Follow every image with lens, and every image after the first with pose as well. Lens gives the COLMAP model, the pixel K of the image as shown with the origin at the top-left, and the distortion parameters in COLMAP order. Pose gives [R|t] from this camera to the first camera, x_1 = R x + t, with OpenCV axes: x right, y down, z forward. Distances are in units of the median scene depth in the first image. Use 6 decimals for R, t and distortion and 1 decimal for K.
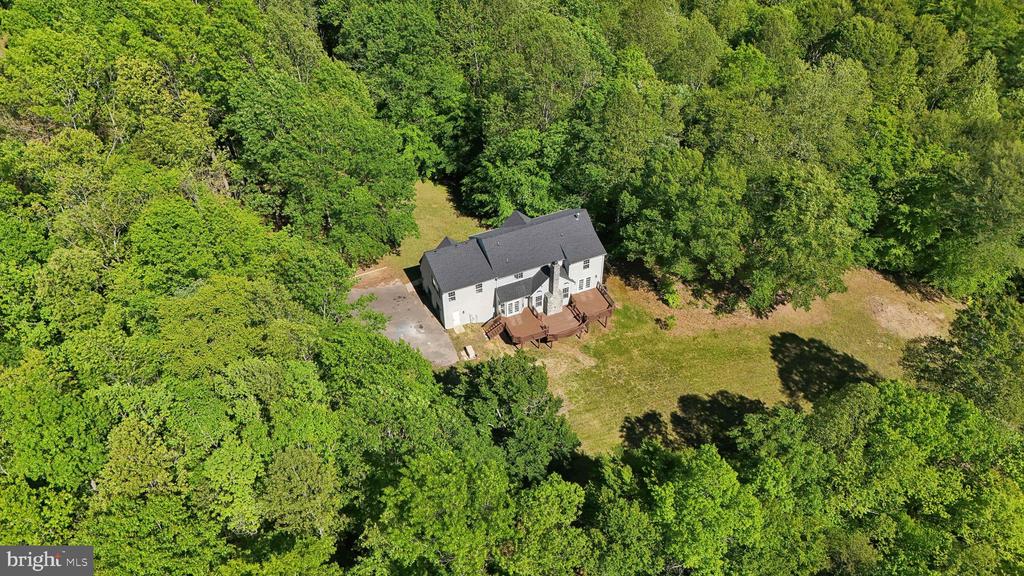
lens RADIAL K [[746.2, 0, 512.7], [0, 746.2, 281.3], [0, 0, 1]] dist [0.000035, -0.001658]
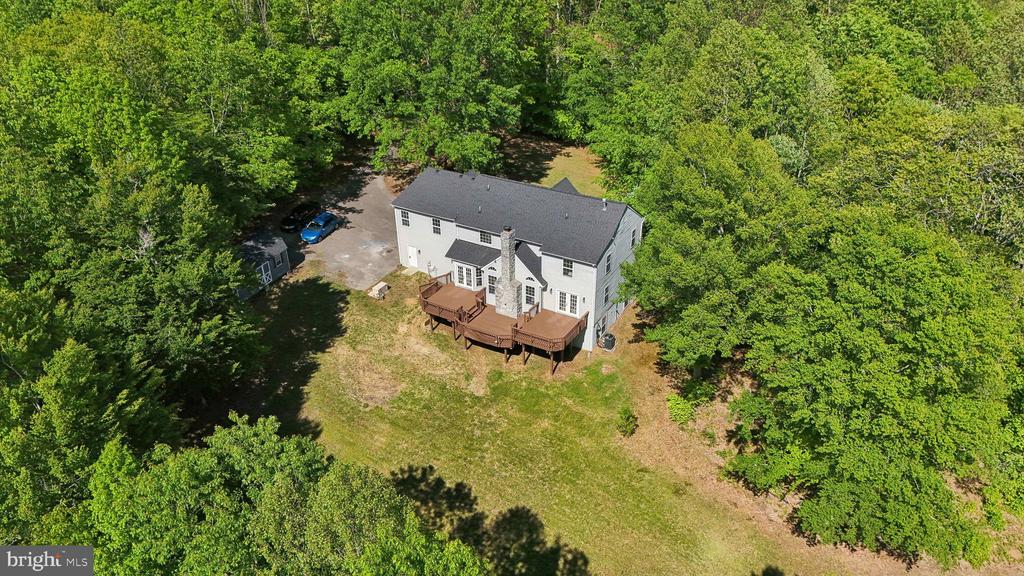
lens RADIAL K [[746.2, 0, 511.2], [0, 746.2, 290.7], [0, 0, 1]] dist [0.000035, -0.001658]
pose [[0.576179, 0.400507, -0.712468, 0.542430], [-0.529759, 0.846811, 0.047606, -0.011148], [0.622393, 0.350007, 0.700087, 0.517022]]
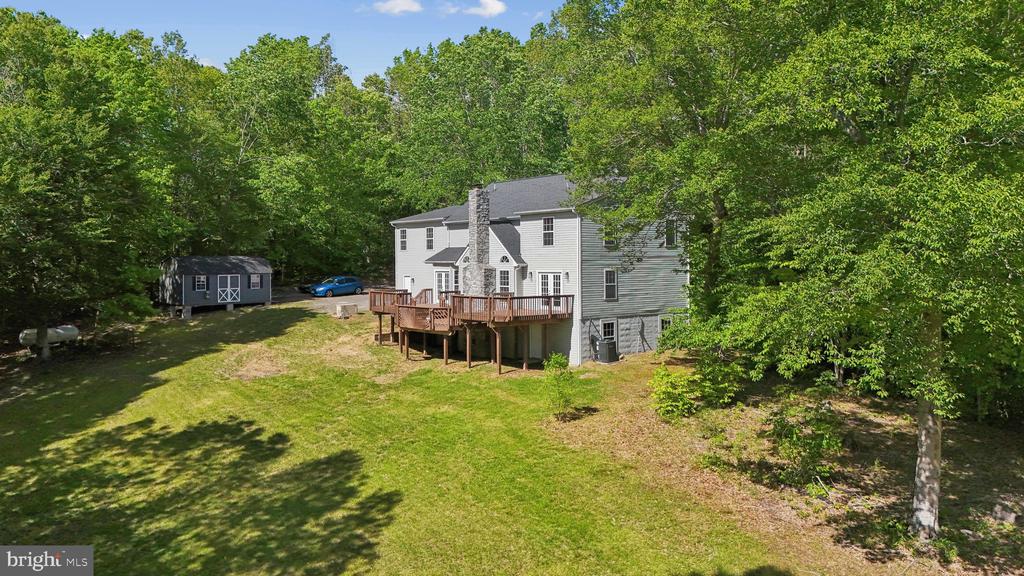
lens RADIAL K [[746.2, 0, 511.7], [0, 746.2, 285.3], [0, 0, 1]] dist [0.000035, -0.001658]
pose [[0.262267, 0.020248, -0.964783, 0.530665], [-0.632364, 0.758807, -0.155976, 0.086693], [0.728925, 0.651001, 0.211814, 0.906622]]
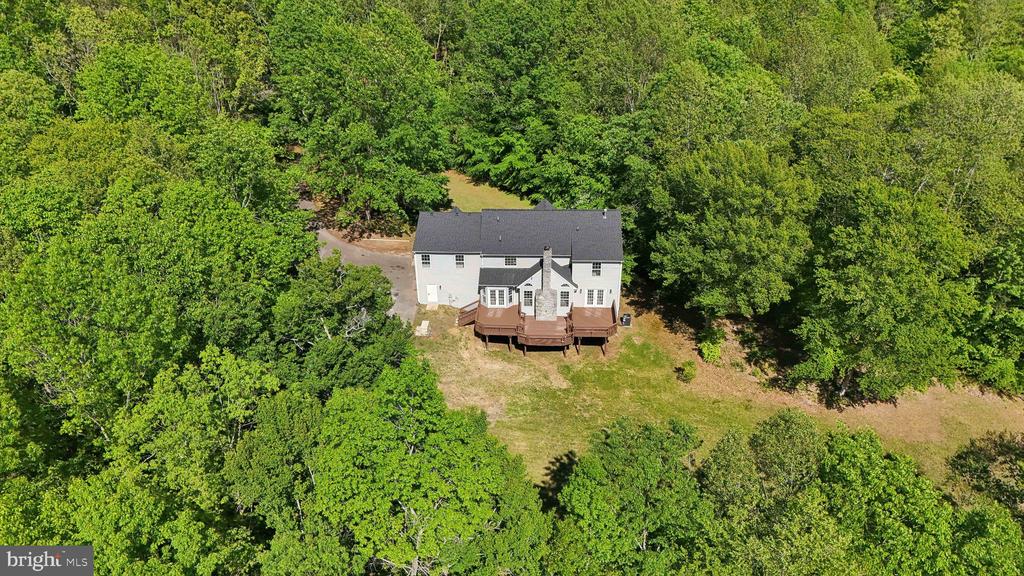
lens RADIAL K [[746.2, 0, 508.6], [0, 746.2, 292.6], [0, 0, 1]] dist [0.000035, -0.001658]
pose [[0.891603, 0.217579, -0.397118, 0.339272], [-0.289663, 0.948140, -0.130868, 0.133854], [0.348050, 0.231713, 0.908389, 0.238676]]
